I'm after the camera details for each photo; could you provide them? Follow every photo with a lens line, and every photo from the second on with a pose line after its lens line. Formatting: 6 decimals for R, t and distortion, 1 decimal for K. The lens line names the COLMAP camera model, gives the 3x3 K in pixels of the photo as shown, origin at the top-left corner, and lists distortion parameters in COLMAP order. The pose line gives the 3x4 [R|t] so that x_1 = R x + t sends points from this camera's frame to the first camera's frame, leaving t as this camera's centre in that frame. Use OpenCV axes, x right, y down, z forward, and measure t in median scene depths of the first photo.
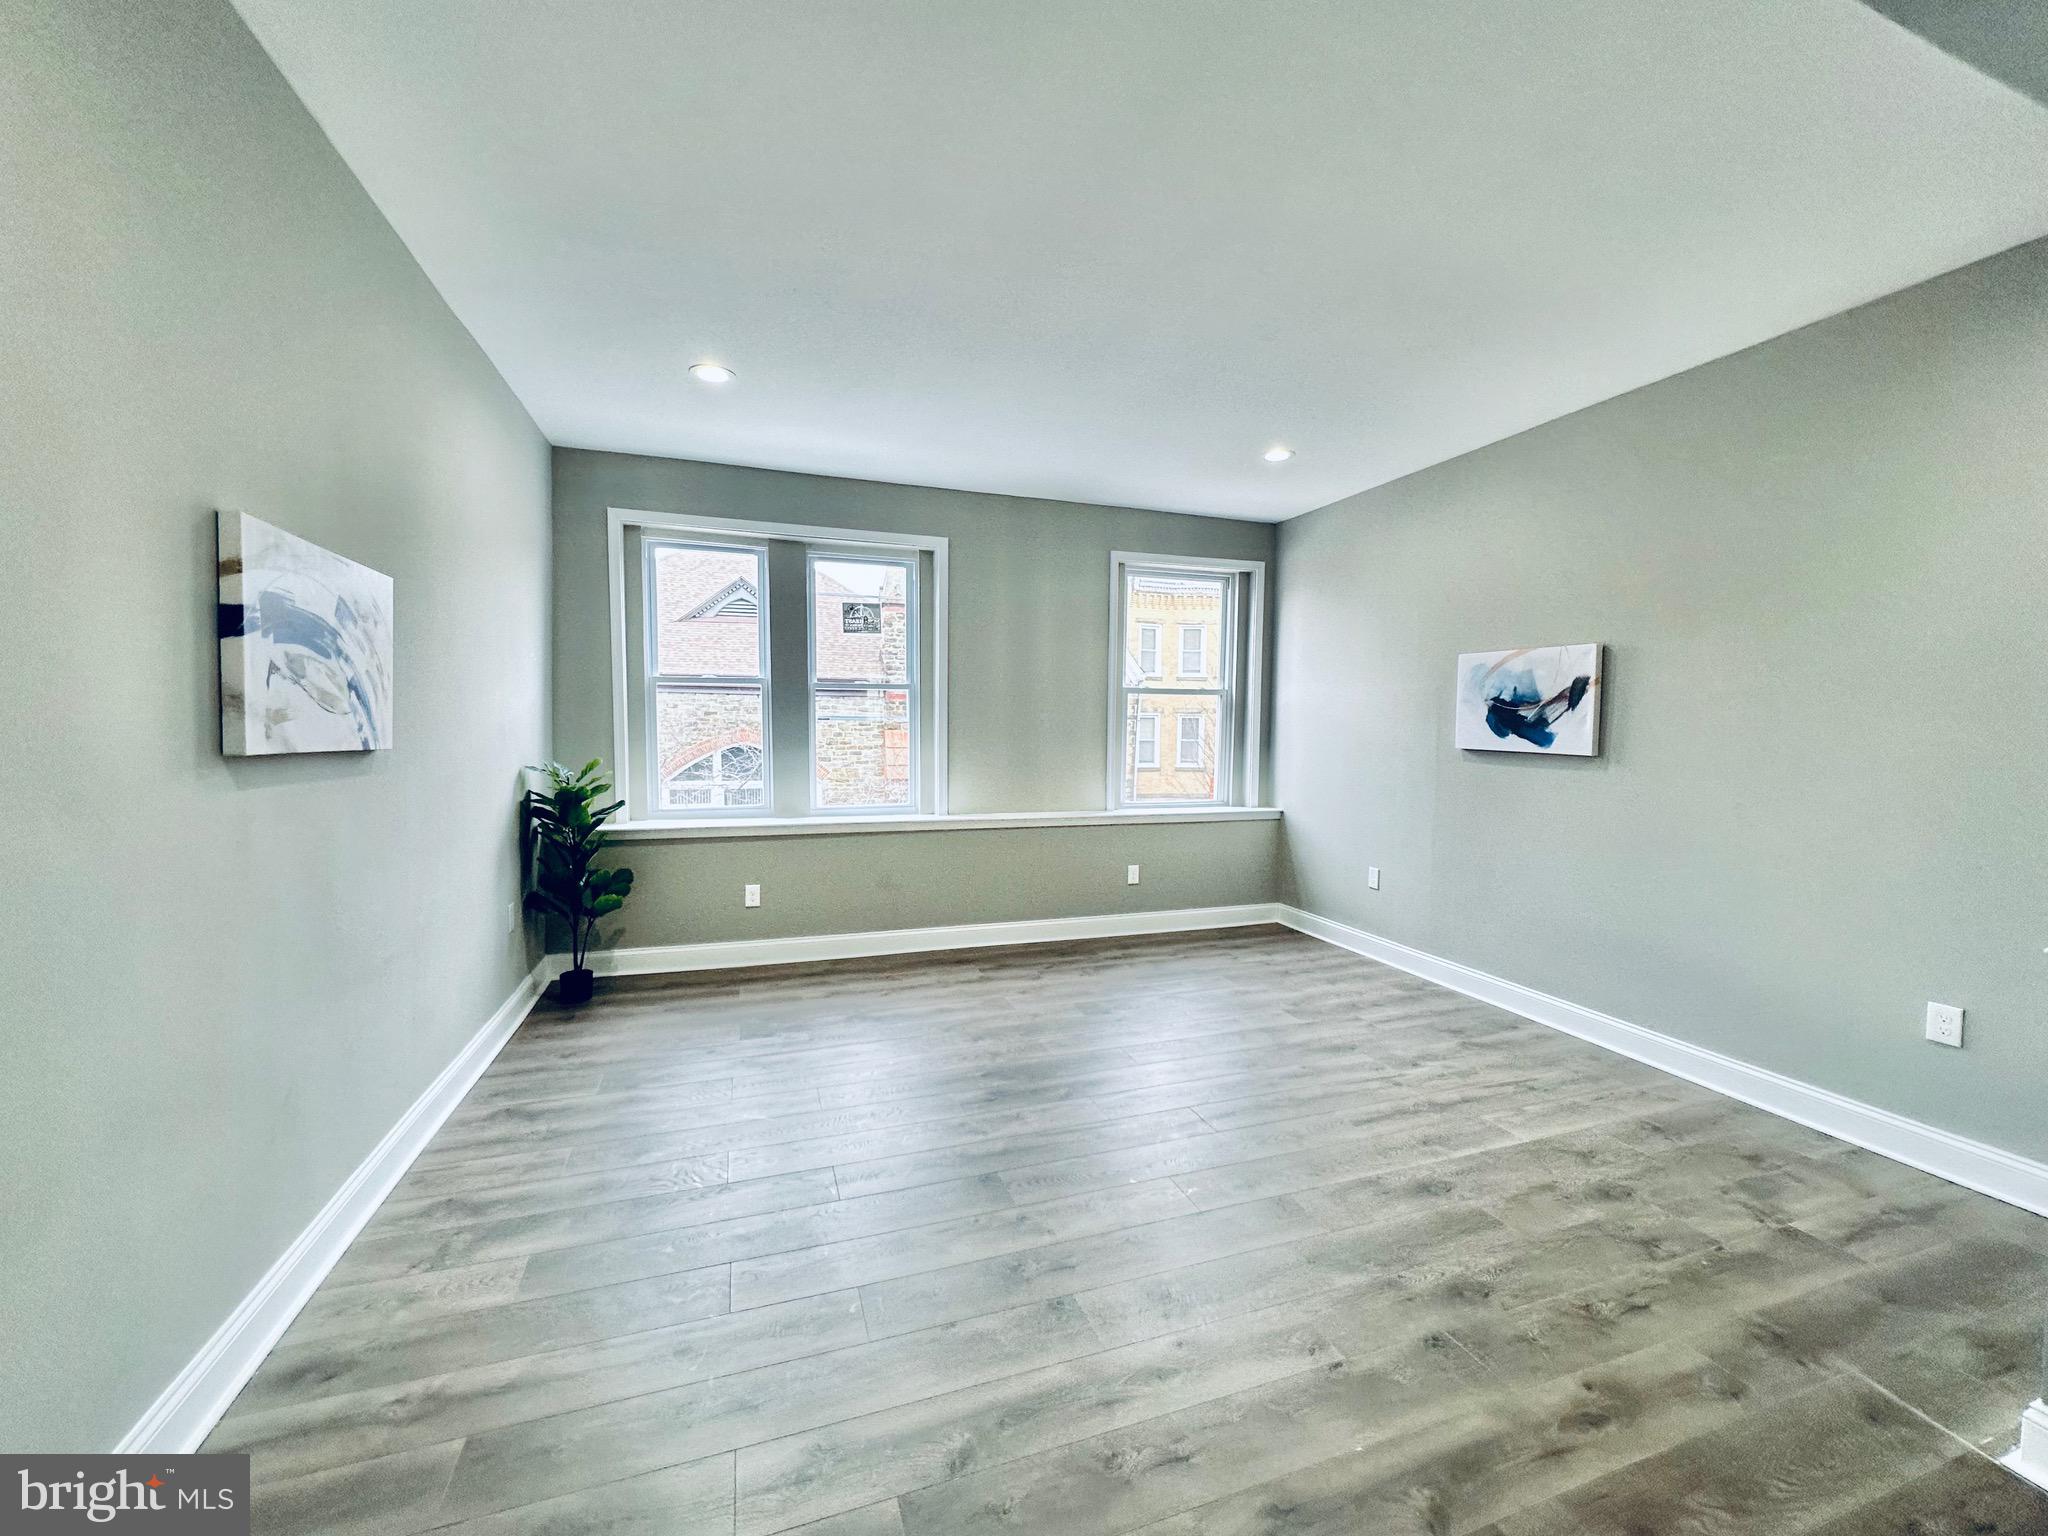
lens RADIAL K [[816.4, 0, 1024.6], [0, 816.4, 767.6], [0, 0, 1]] dist [-0.004330, 0.001396]
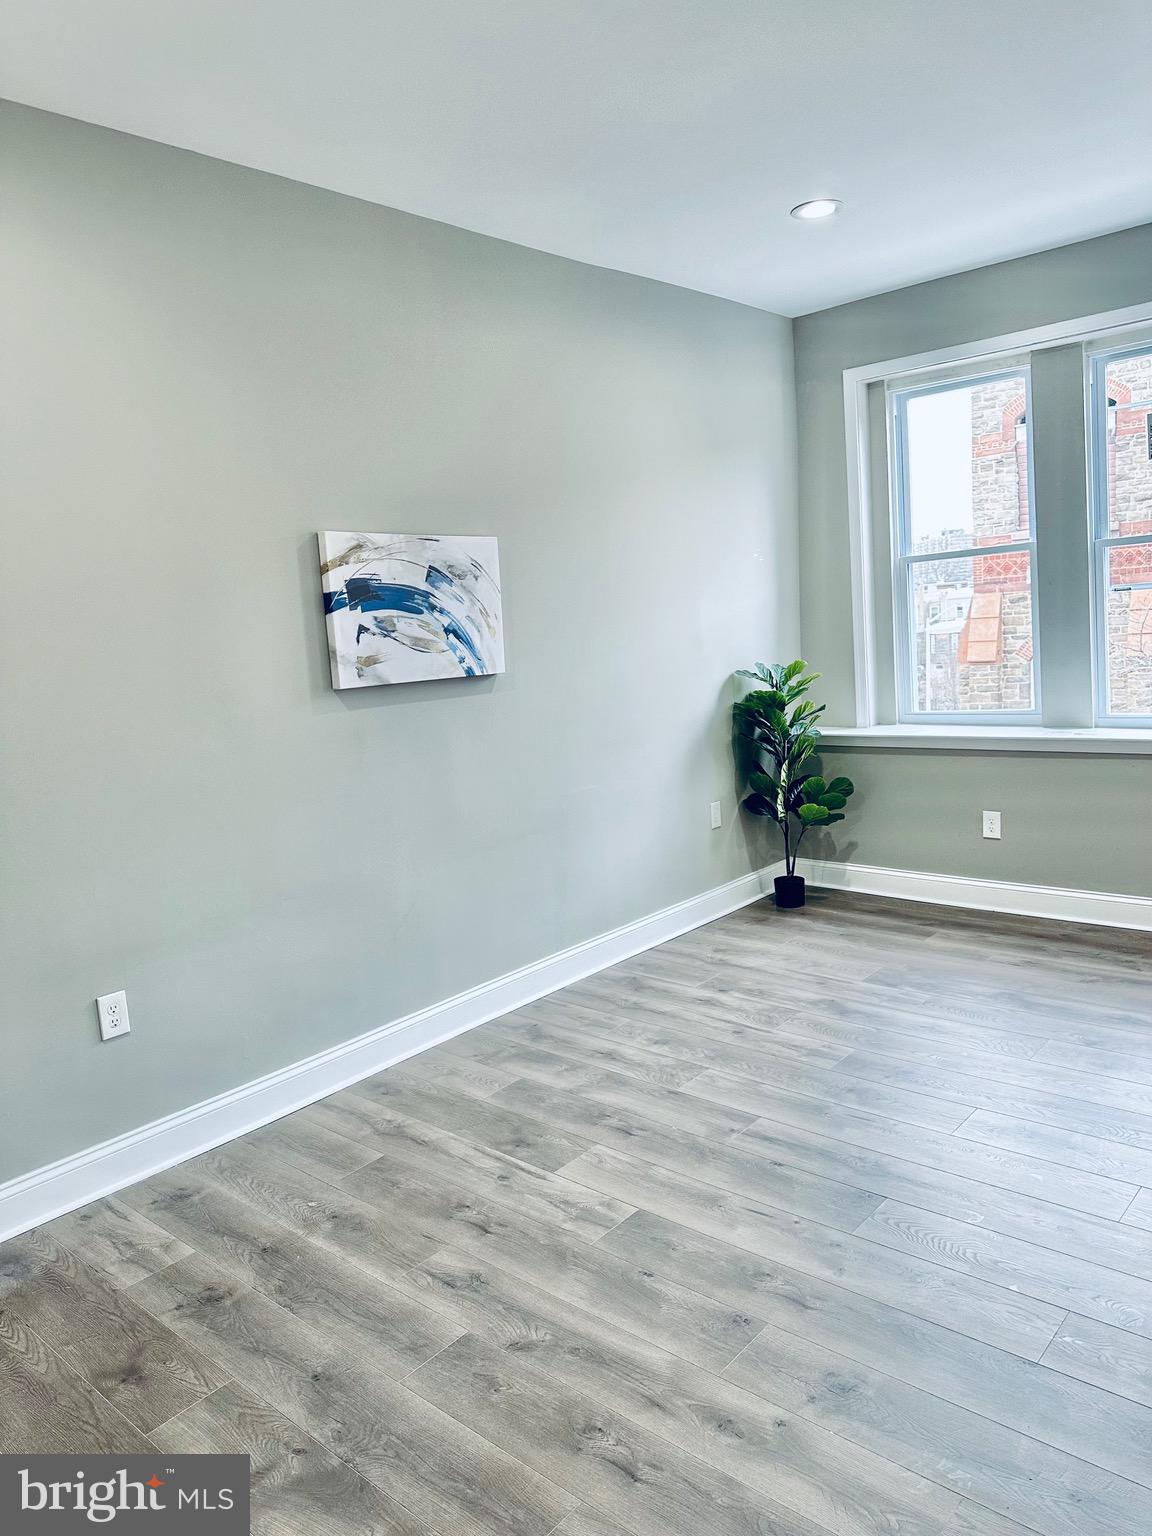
lens RADIAL K [[1078.9, 0, 585.6], [0, 1078.9, 767.3], [0, 0, 1]] dist [0.079673, -0.102091]
pose [[0.489824, 0.081106, -0.868040, 0.417750], [0.031085, 0.993405, 0.110361, -0.031104], [0.871267, -0.081041, 0.484073, 0.147920]]
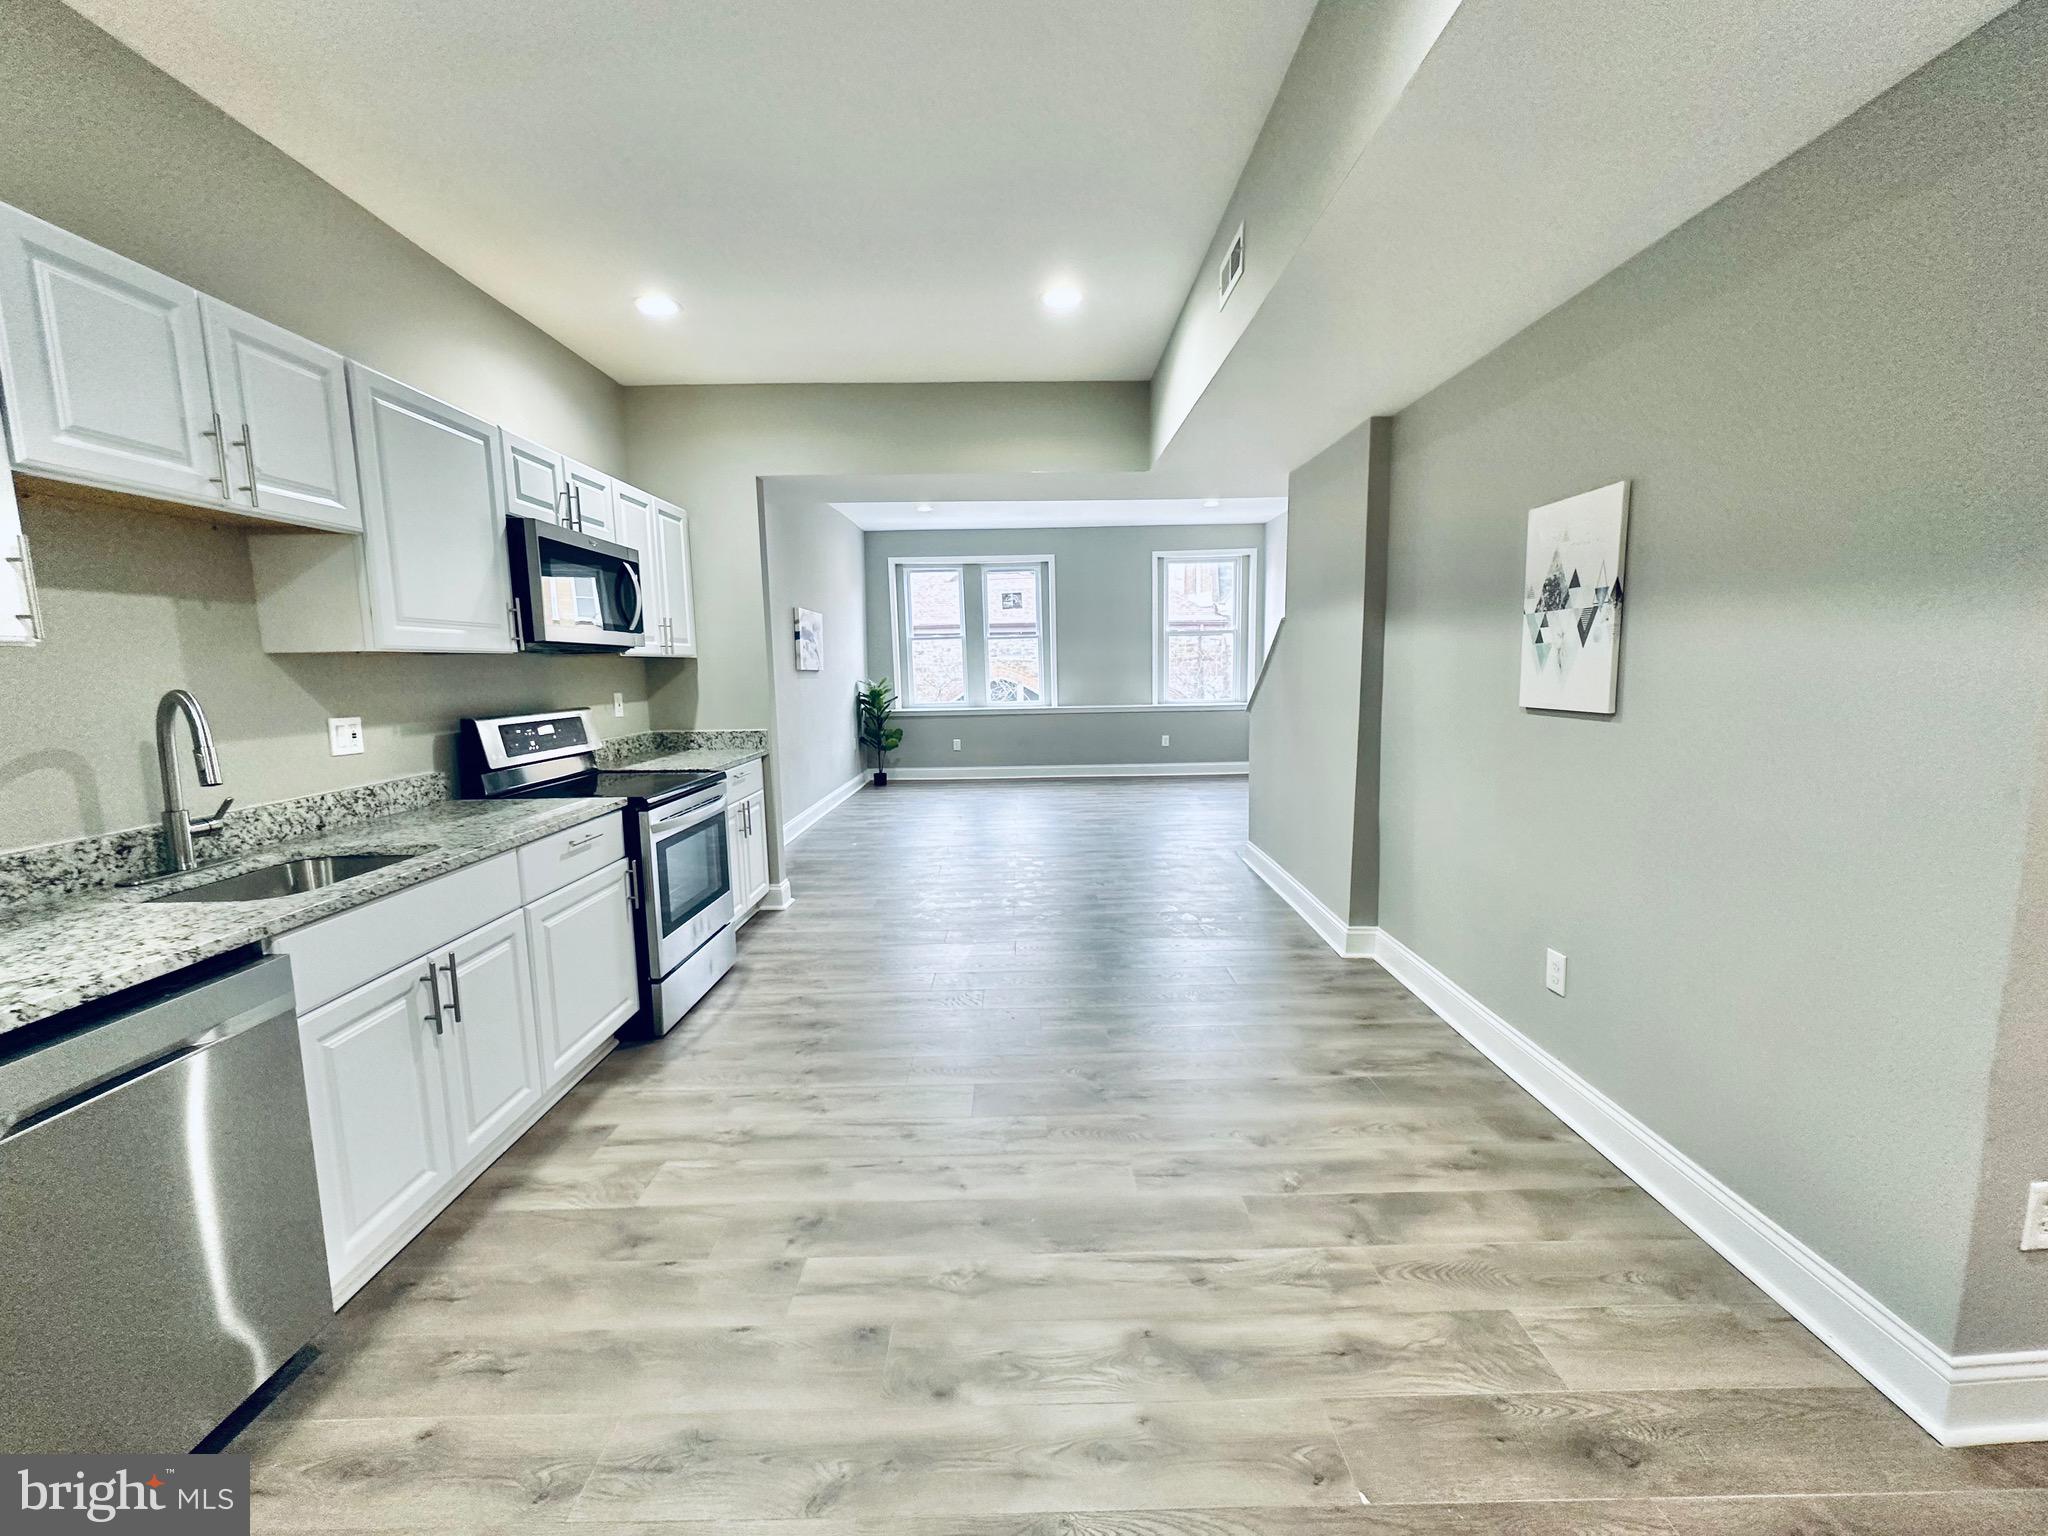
lens RADIAL K [[816.4, 0, 1026.2], [0, 816.4, 771.6], [0, 0, 1]] dist [-0.004330, 0.001396]
pose [[0.946776, 0.014027, -0.321587, 0.510798], [0.012732, 0.996637, 0.080953, 0.064652], [0.321641, -0.080738, 0.943413, -0.914189]]
